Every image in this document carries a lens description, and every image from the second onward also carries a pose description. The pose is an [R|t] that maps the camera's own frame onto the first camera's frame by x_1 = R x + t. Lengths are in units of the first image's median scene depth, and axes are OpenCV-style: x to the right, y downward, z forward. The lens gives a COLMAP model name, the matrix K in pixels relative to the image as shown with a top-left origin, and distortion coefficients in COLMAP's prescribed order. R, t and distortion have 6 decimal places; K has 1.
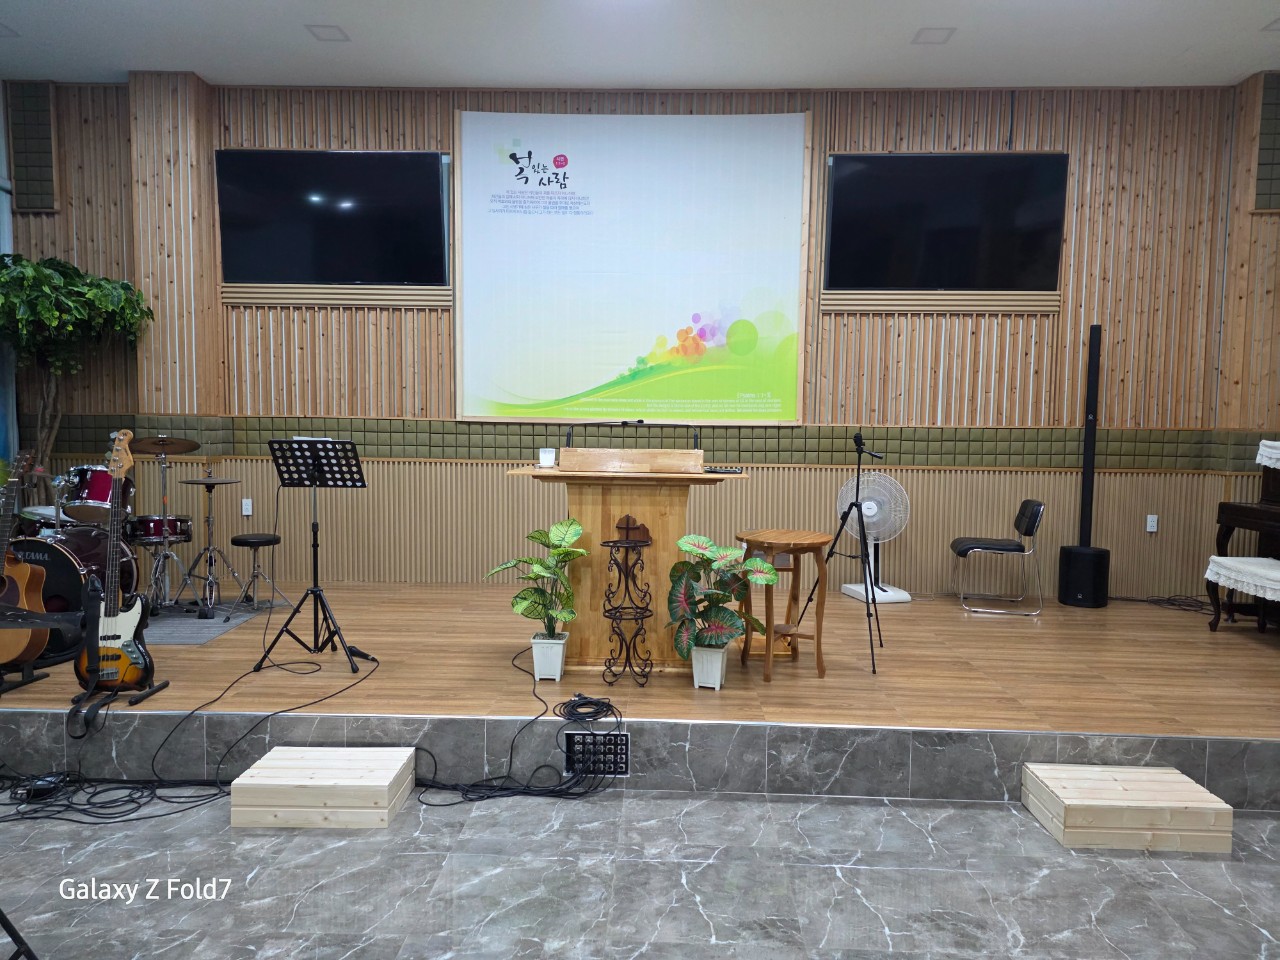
lens RADIAL K [[850.3, 0, 643.7], [0, 850.3, 478.8], [0, 0, 1]] dist [0.052393, -0.017406]
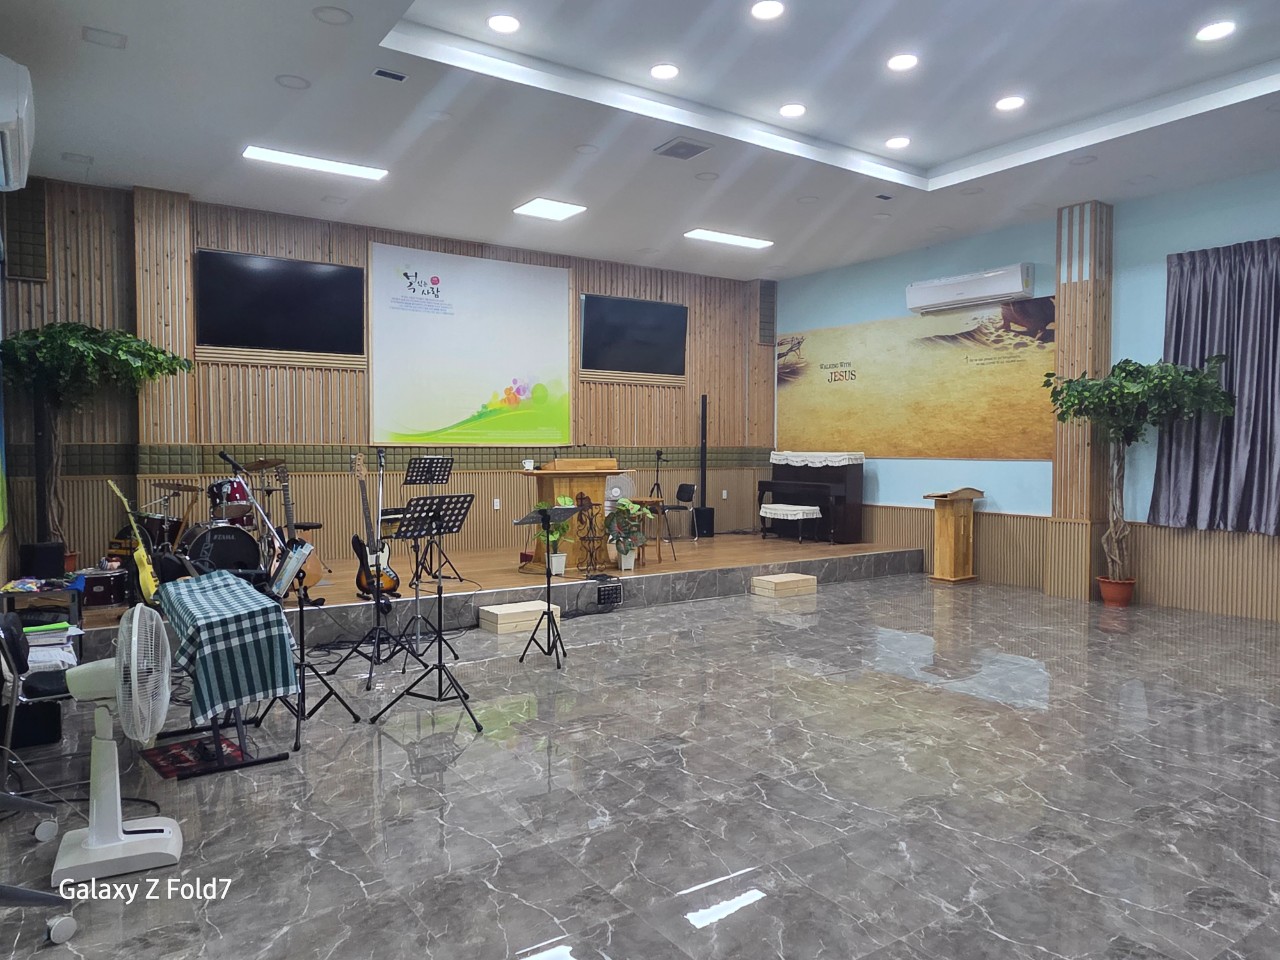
lens RADIAL K [[865.1, 0, 640.9], [0, 865.1, 478.6], [0, 0, 1]] dist [0.003319, 0.001808]
pose [[0.811237, -0.032380, 0.583821, -0.749617], [0.044352, 0.998997, -0.006221, 0.020714], [-0.583033, 0.030940, 0.811859, -0.515813]]
